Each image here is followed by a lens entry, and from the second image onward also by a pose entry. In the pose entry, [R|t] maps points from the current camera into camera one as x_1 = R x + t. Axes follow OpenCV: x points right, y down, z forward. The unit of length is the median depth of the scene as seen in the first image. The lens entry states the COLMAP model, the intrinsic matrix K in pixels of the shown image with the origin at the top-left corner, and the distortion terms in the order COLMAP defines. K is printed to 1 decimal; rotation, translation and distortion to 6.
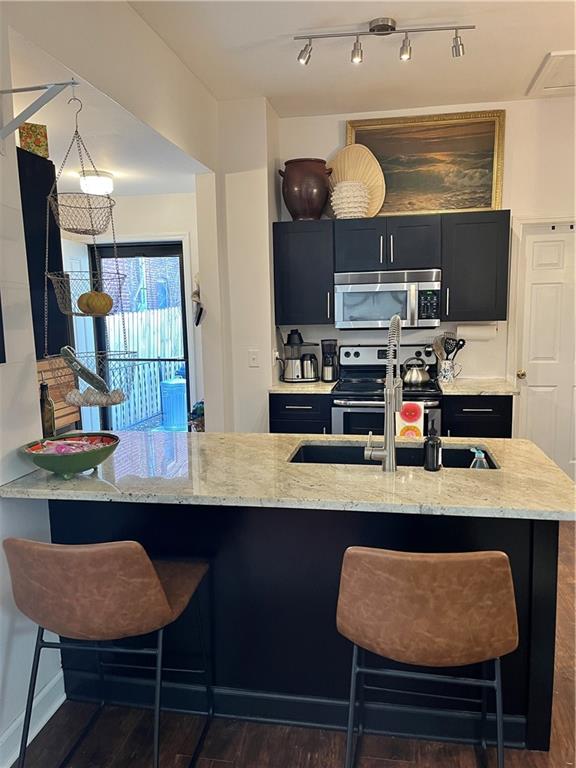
lens RADIAL K [[577.6, 0, 296.8], [0, 577.6, 389.6], [0, 0, 1]] dist [0.073111, -0.094509]
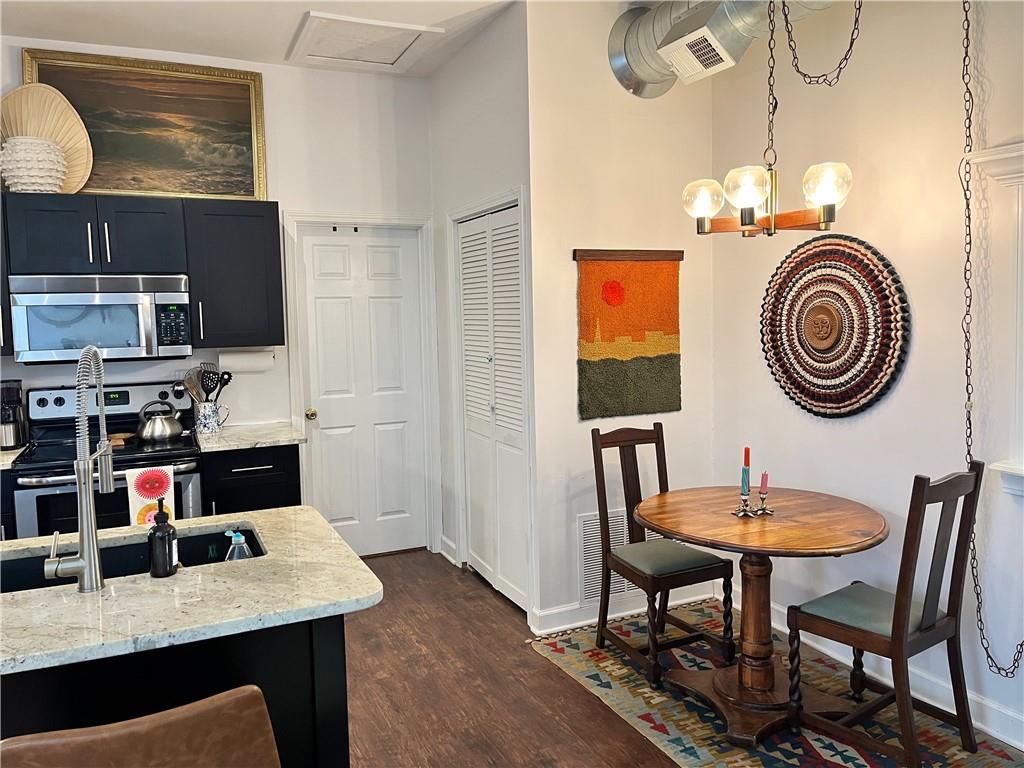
lens RADIAL K [[770.4, 0, 514.2], [0, 770.4, 374.2], [0, 0, 1]] dist [0.067669, -0.093616]
pose [[0.821893, -0.042158, 0.568080, 0.030583], [0.085302, 0.995122, -0.049564, -0.005791], [-0.563219, 0.089195, 0.821480, 0.008724]]
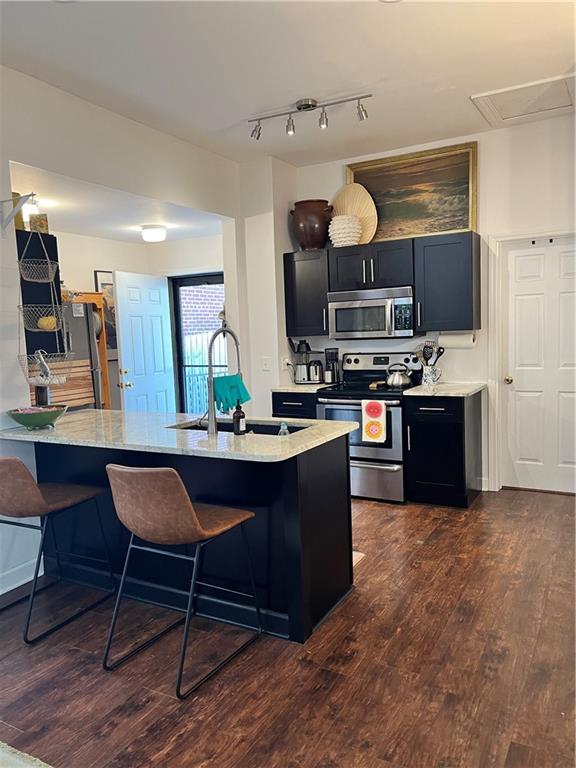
lens RADIAL K [[577.8, 0, 289.9], [0, 577.8, 385.8], [0, 0, 1]] dist [0.067669, -0.093616]
pose [[0.944267, 0.015395, -0.328819, 0.385015], [-0.025323, 0.999343, -0.025931, 0.023847], [0.328204, 0.032813, 0.944037, -0.146953]]
